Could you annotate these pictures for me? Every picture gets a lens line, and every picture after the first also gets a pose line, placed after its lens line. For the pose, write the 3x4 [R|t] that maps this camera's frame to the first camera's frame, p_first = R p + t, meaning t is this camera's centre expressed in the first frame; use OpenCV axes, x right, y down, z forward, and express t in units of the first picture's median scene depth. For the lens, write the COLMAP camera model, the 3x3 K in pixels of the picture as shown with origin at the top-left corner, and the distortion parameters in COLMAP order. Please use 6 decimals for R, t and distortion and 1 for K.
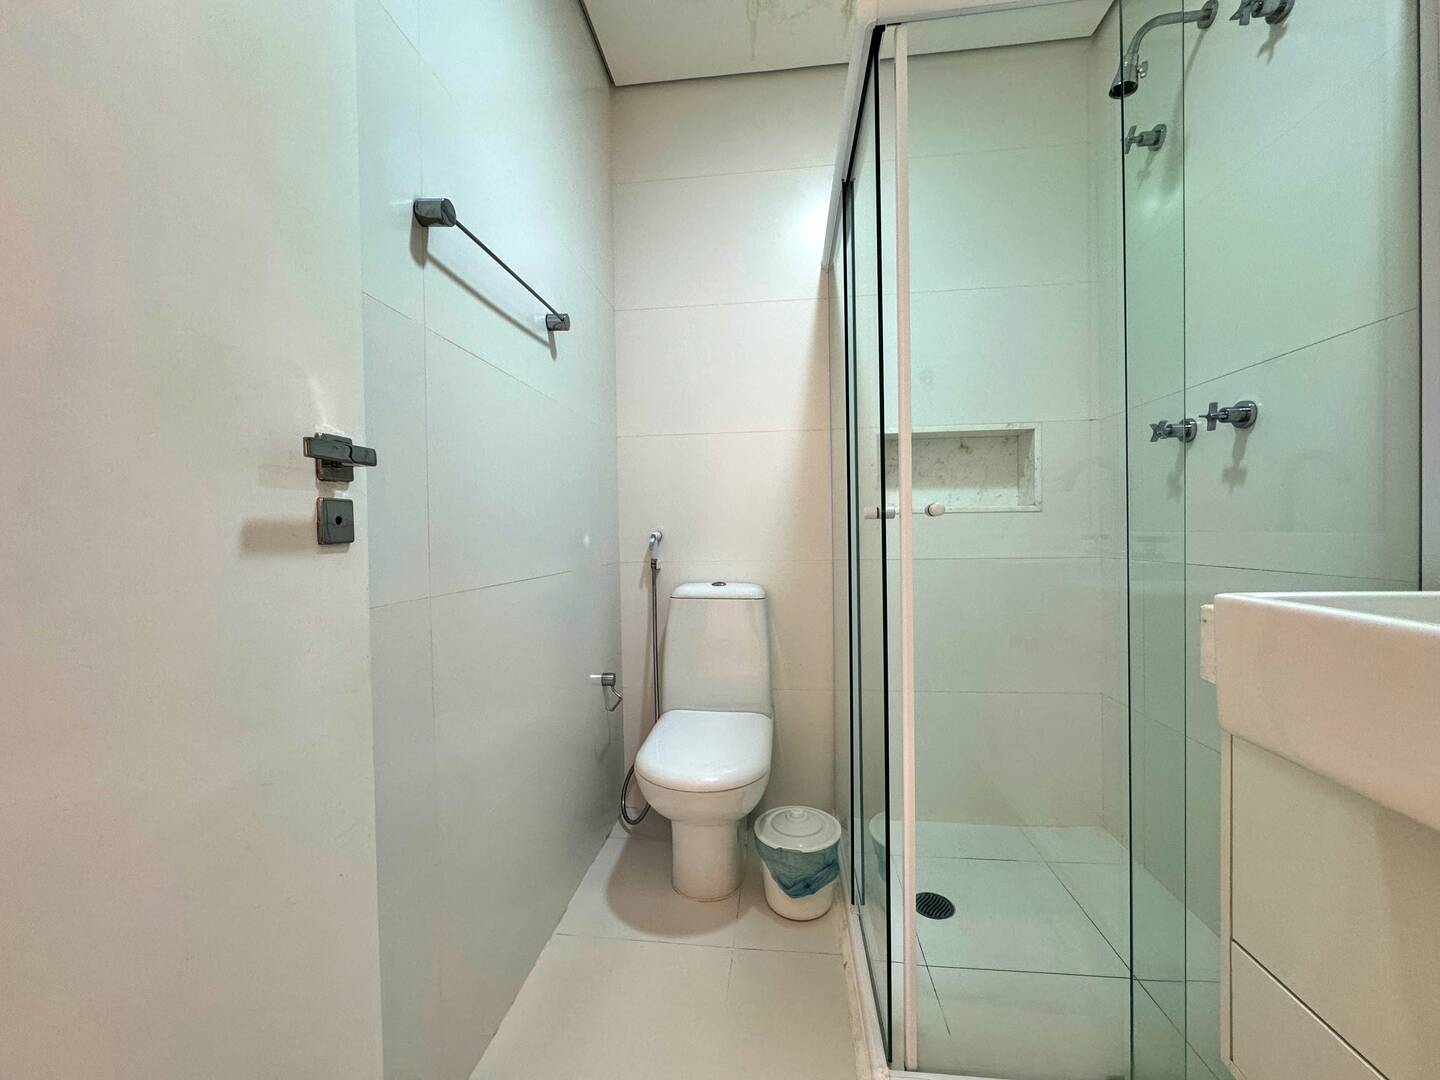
lens RADIAL K [[572.5, 0, 719.4], [0, 572.5, 540.4], [0, 0, 1]] dist [-0.002792, 0.000008]
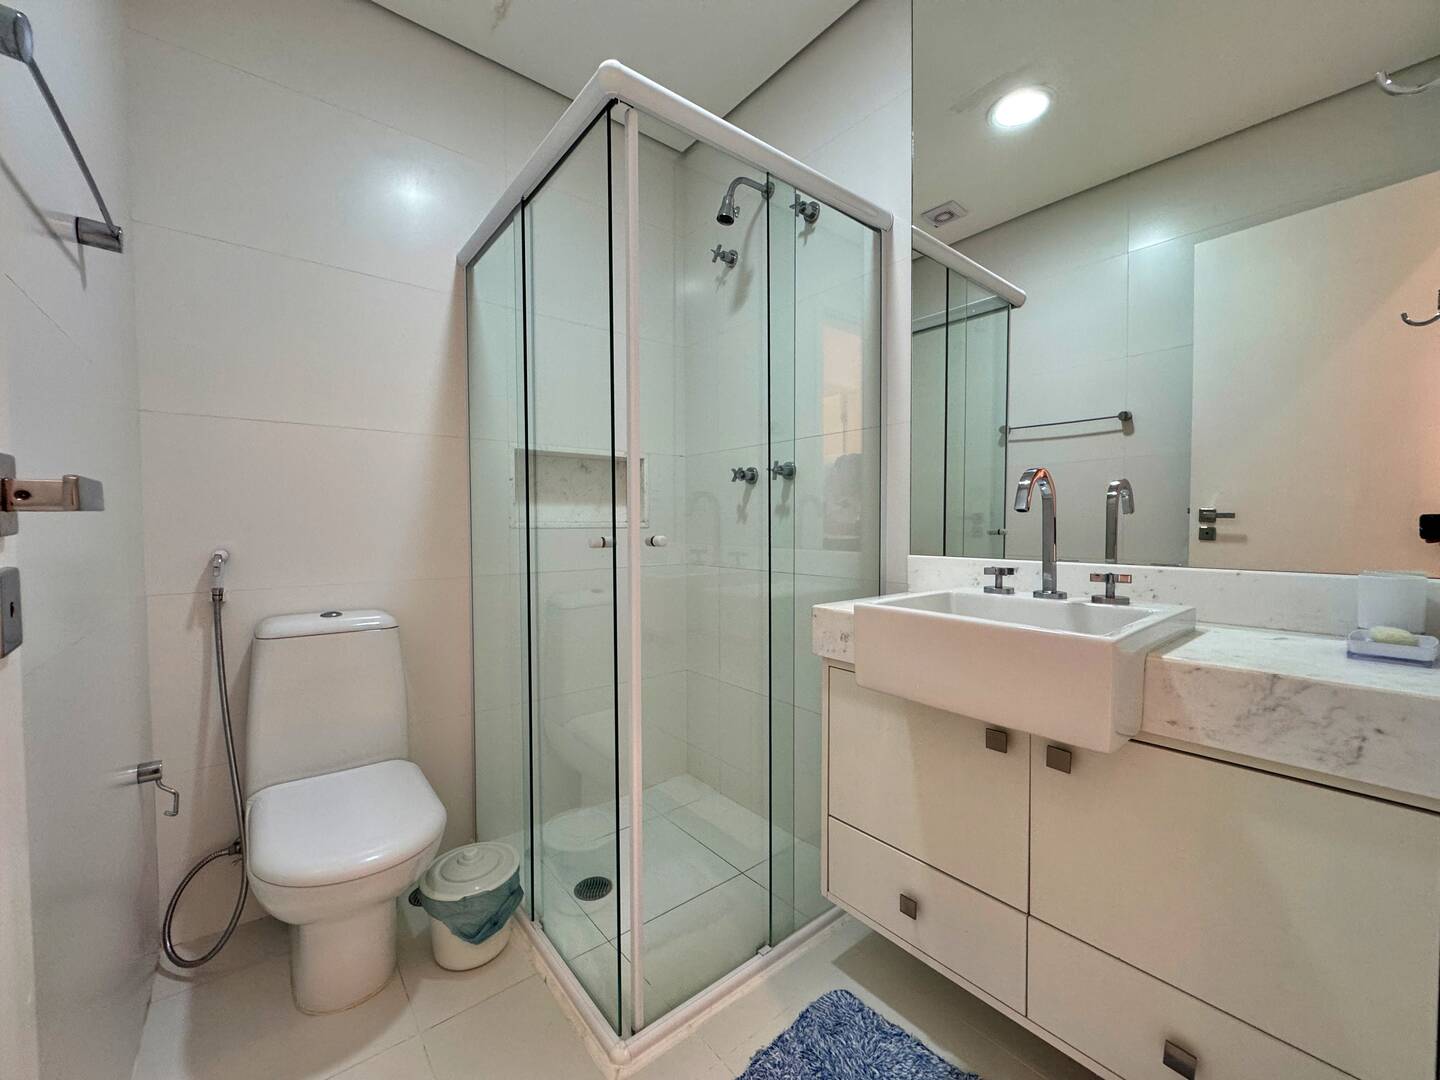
lens RADIAL K [[572.5, 0, 719.4], [0, 572.5, 540.4], [0, 0, 1]] dist [-0.002792, 0.000008]
pose [[0.699838, -0.008679, 0.714249, -0.244144], [0.002934, 0.999953, 0.009275, -0.043157], [-0.714296, -0.004396, 0.699830, 0.058666]]
